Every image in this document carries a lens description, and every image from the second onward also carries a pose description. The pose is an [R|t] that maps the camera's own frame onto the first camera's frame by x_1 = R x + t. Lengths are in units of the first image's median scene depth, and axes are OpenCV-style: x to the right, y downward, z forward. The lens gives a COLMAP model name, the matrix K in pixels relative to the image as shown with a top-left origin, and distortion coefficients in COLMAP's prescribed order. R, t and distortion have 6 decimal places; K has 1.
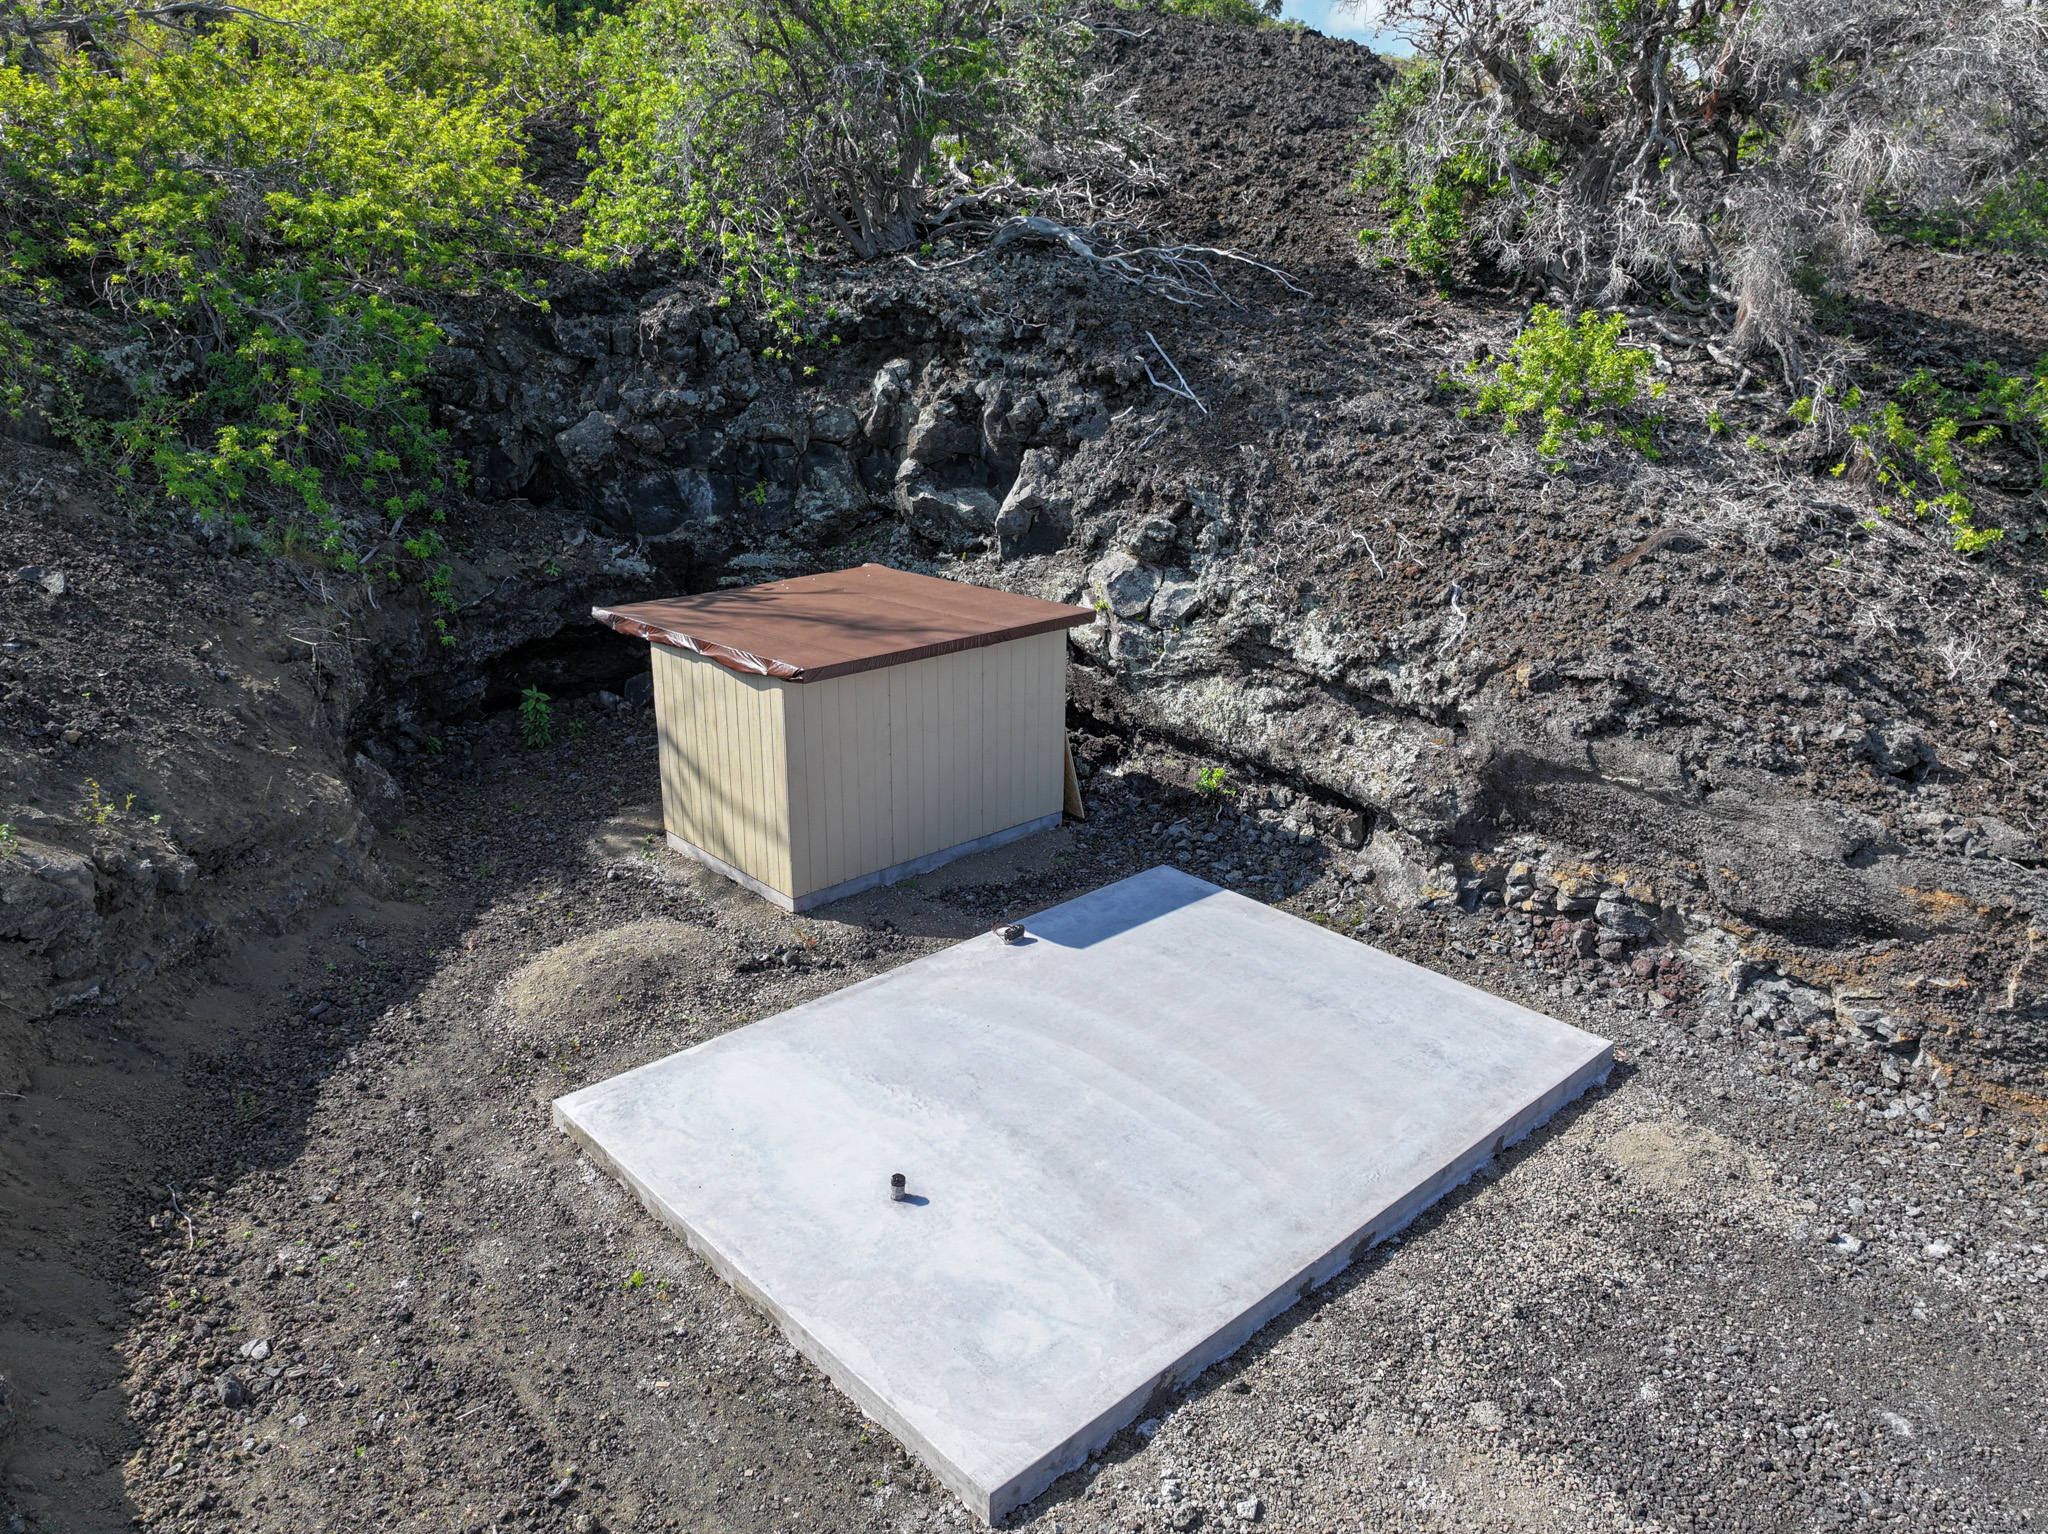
lens RADIAL K [[1436.4, 0, 1018.4], [0, 1436.4, 767.4], [0, 0, 1]] dist [0.007681, 0.005401]
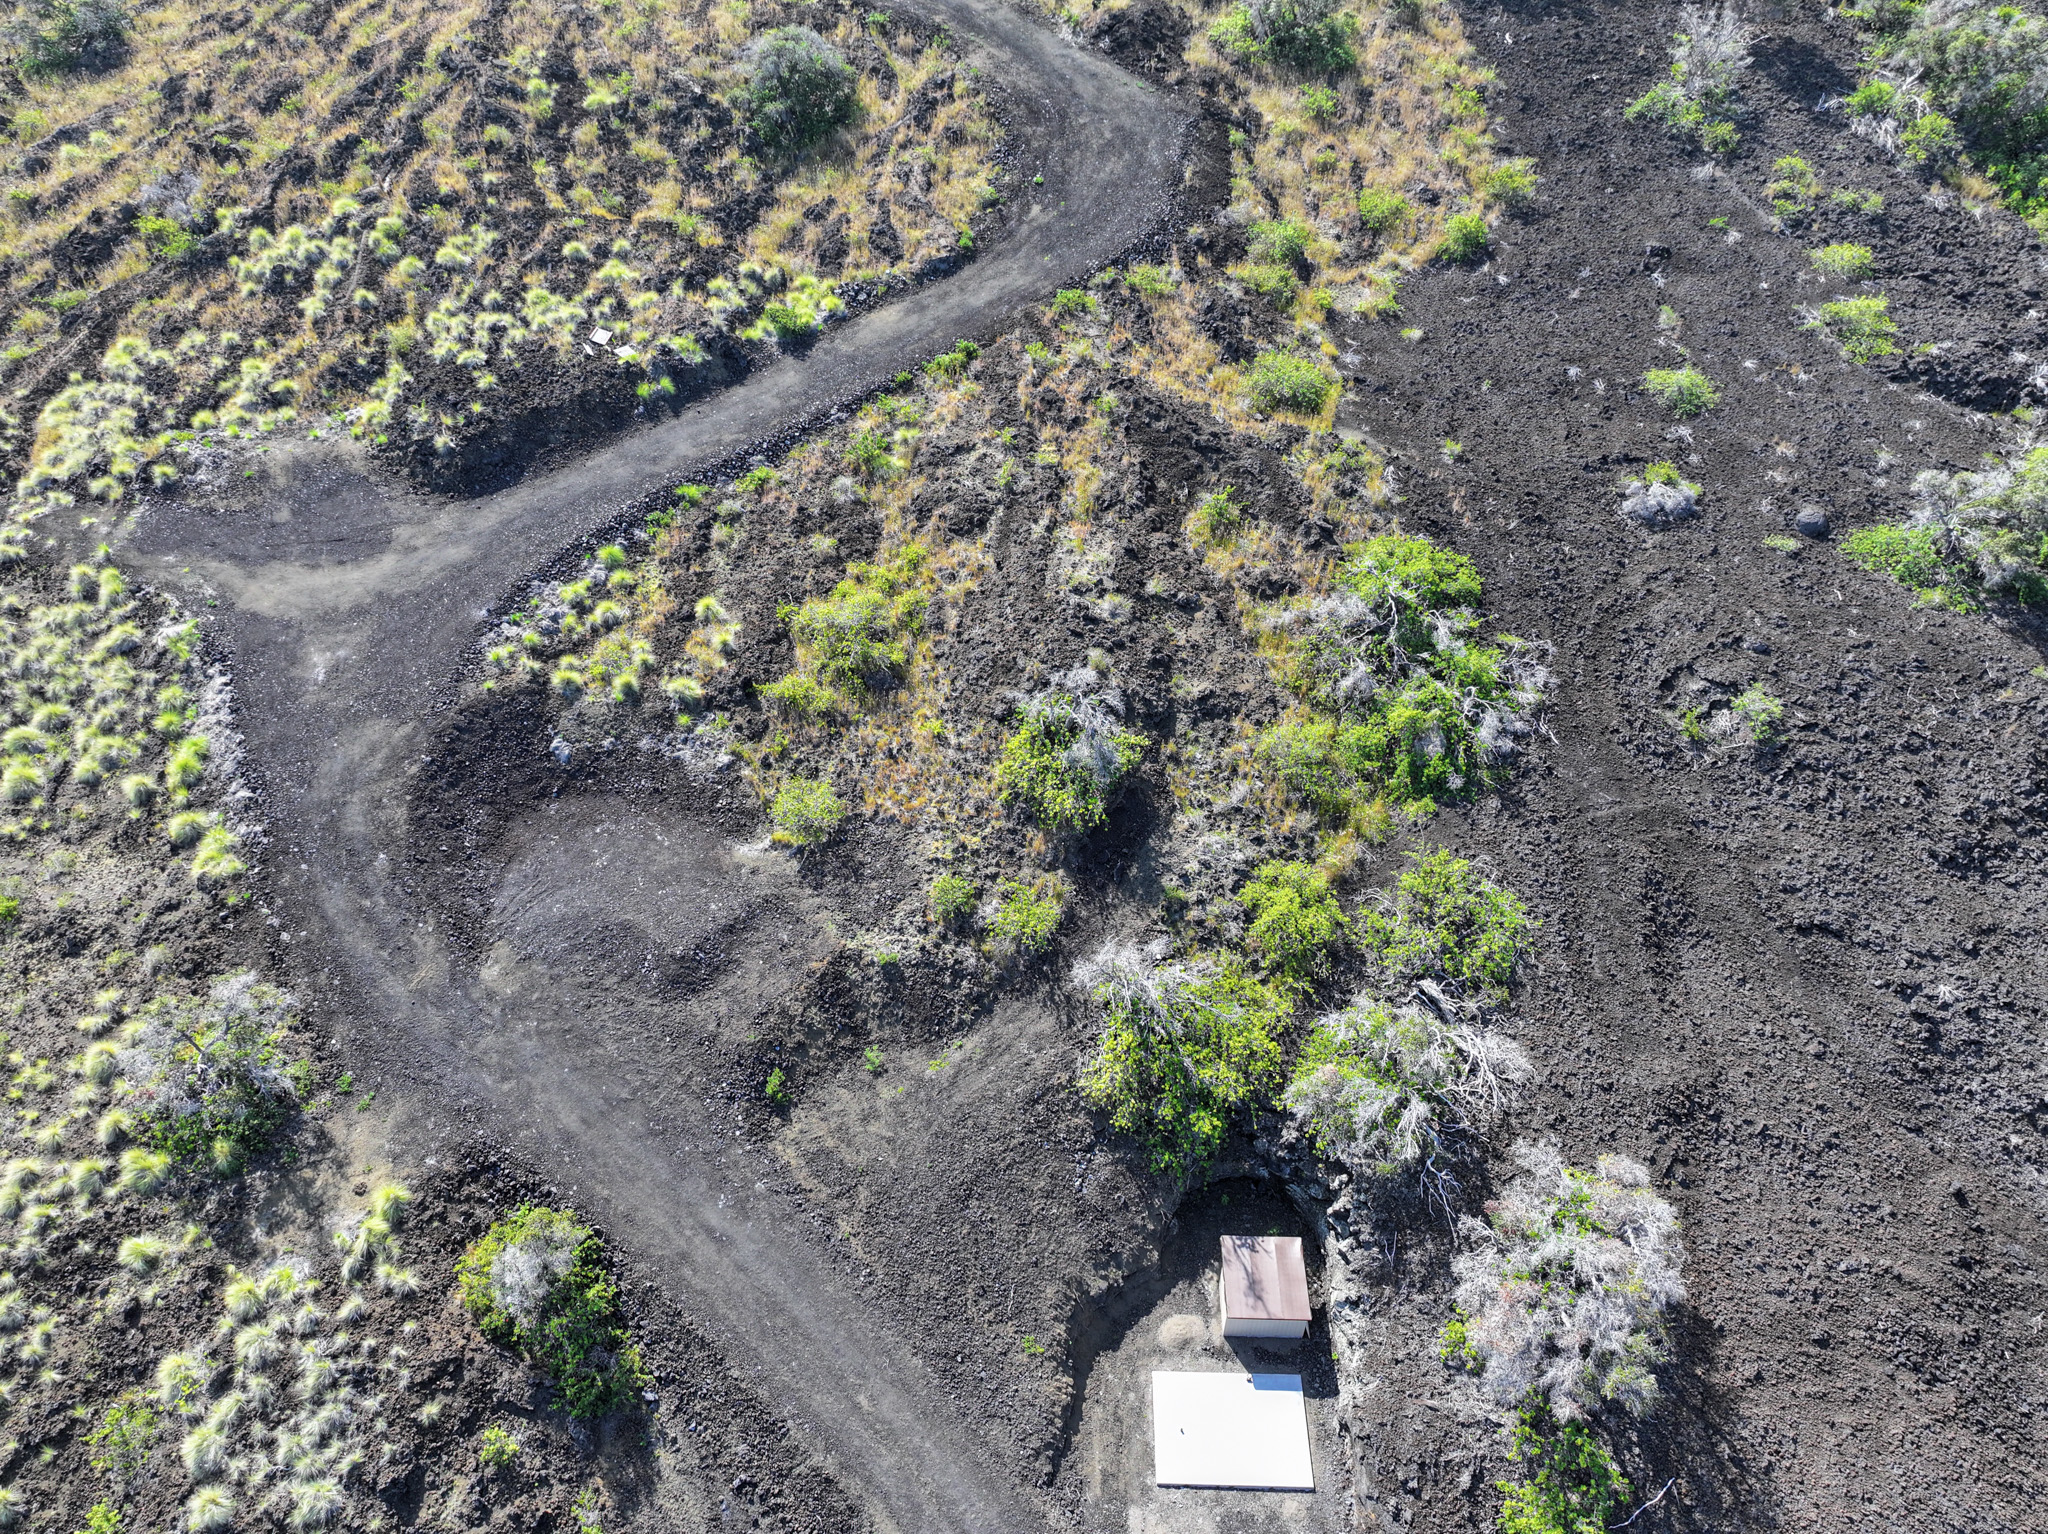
lens RADIAL K [[1436.4, 0, 1022.5], [0, 1436.4, 769.9], [0, 0, 1]] dist [0.007681, 0.005401]
pose [[0.725104, 0.463711, -0.509114, 1.140202], [-0.238271, 0.862580, 0.446299, -4.321953], [0.646105, -0.202307, 0.735949, -3.163402]]
